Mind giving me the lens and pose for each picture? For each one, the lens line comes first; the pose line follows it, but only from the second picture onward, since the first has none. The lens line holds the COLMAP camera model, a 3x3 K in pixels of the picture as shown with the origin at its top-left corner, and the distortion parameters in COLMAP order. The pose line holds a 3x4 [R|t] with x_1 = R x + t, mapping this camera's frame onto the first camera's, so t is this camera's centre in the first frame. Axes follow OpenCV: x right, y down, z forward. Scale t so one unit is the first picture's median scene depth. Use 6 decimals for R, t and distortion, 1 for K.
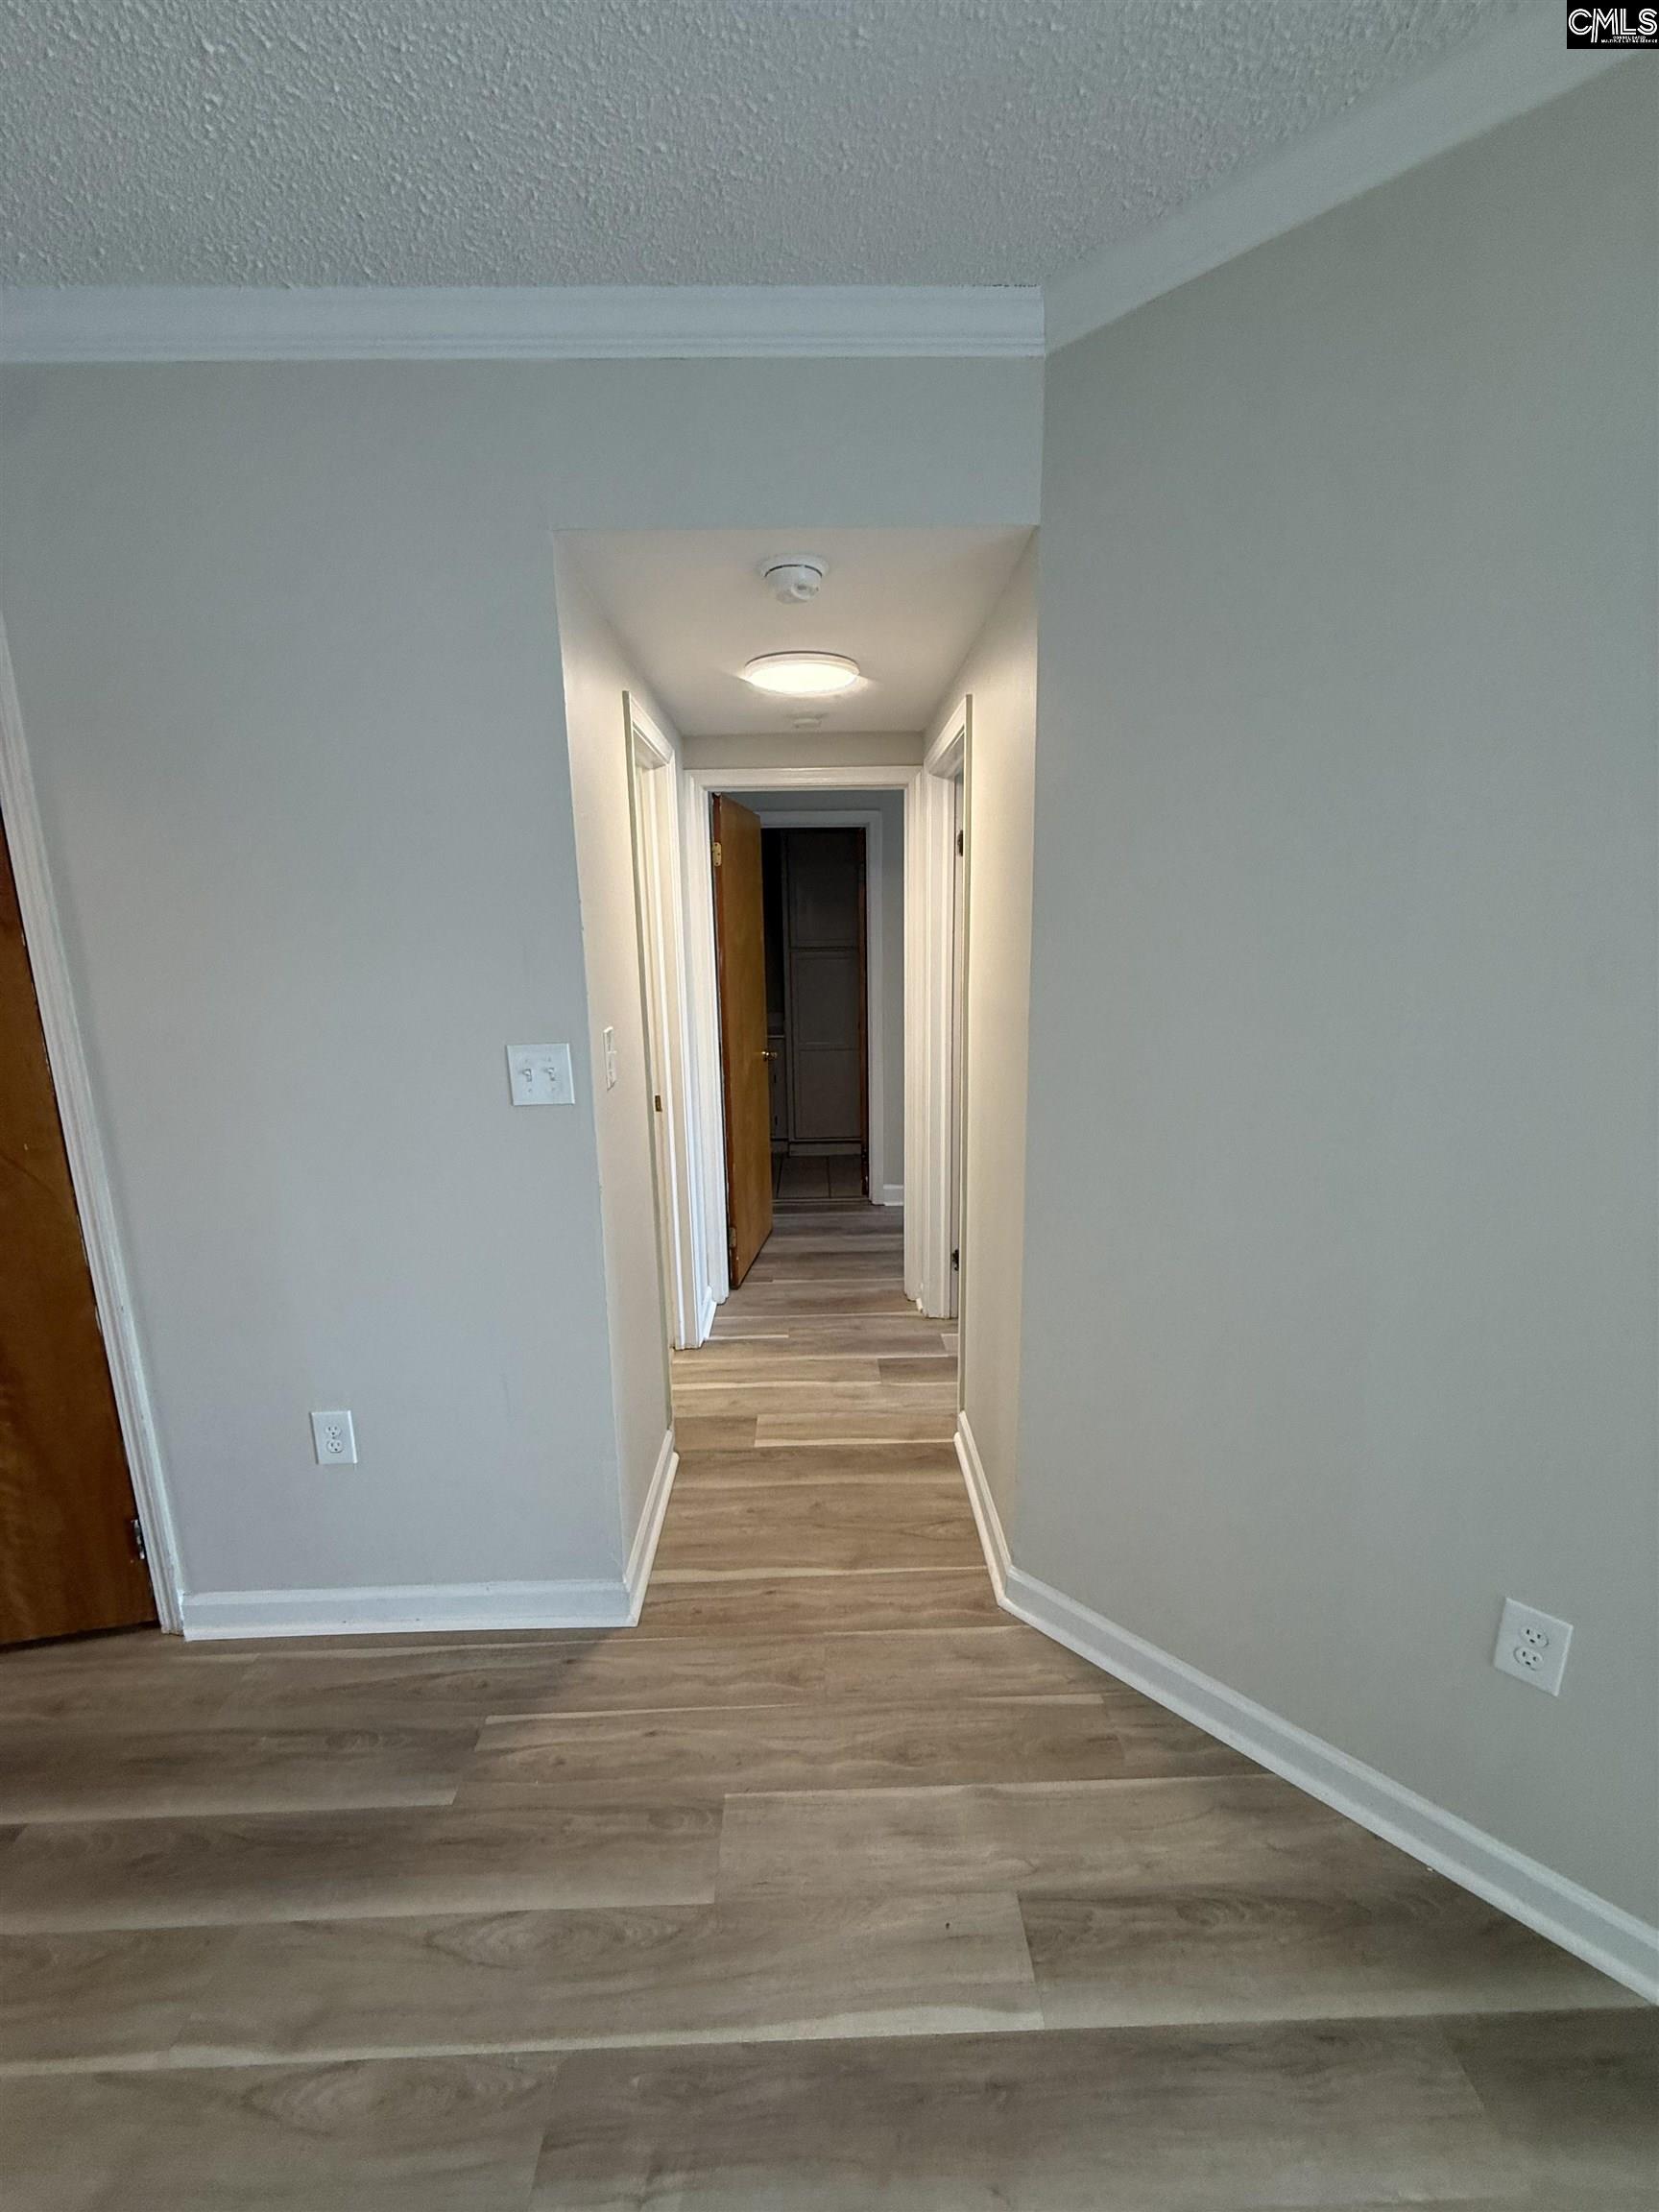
lens RADIAL K [[888.7, 0, 827.3], [0, 888.7, 1096.9], [0, 0, 1]] dist [0.001712, -0.000081]
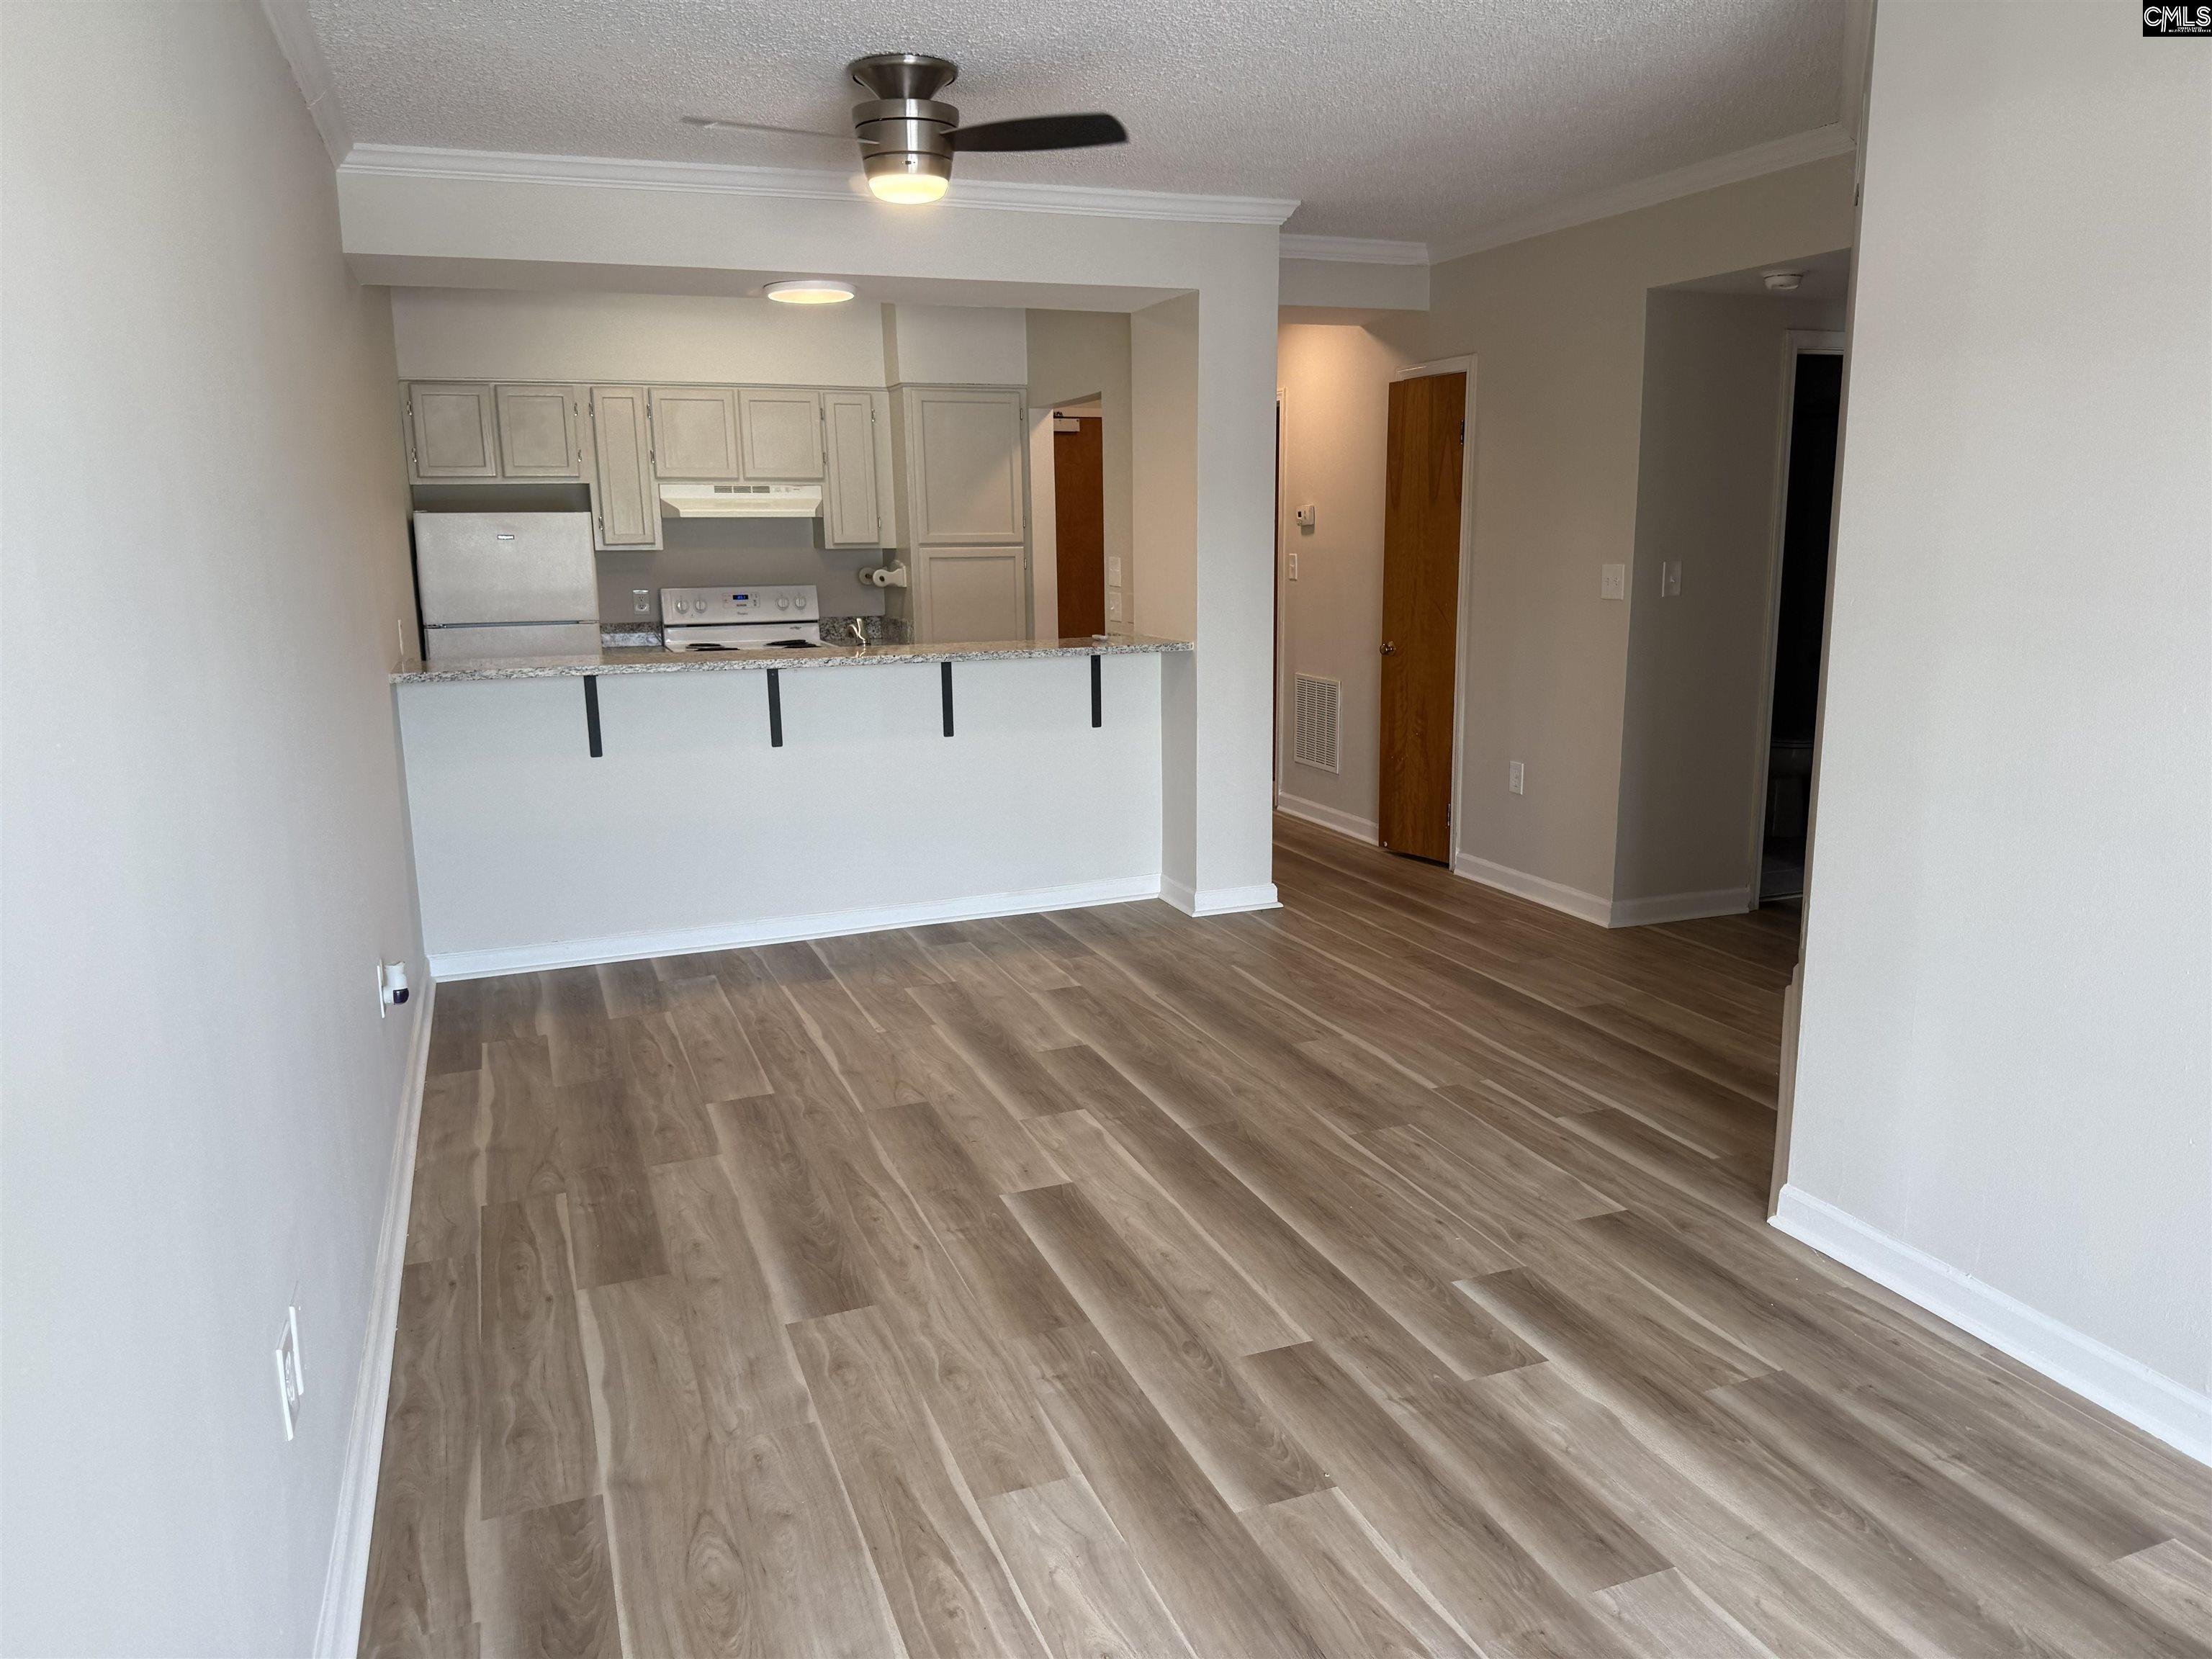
lens RADIAL K [[1504.0, 0, 1107.8], [0, 1504.0, 829.3], [0, 0, 1]] dist [0.001144, 0.000735]
pose [[0.354528, 0.212119, -0.910667, 1.935992], [-0.157613, 0.973550, 0.165406, 0.104456], [0.921666, 0.084892, 0.378584, -0.910743]]
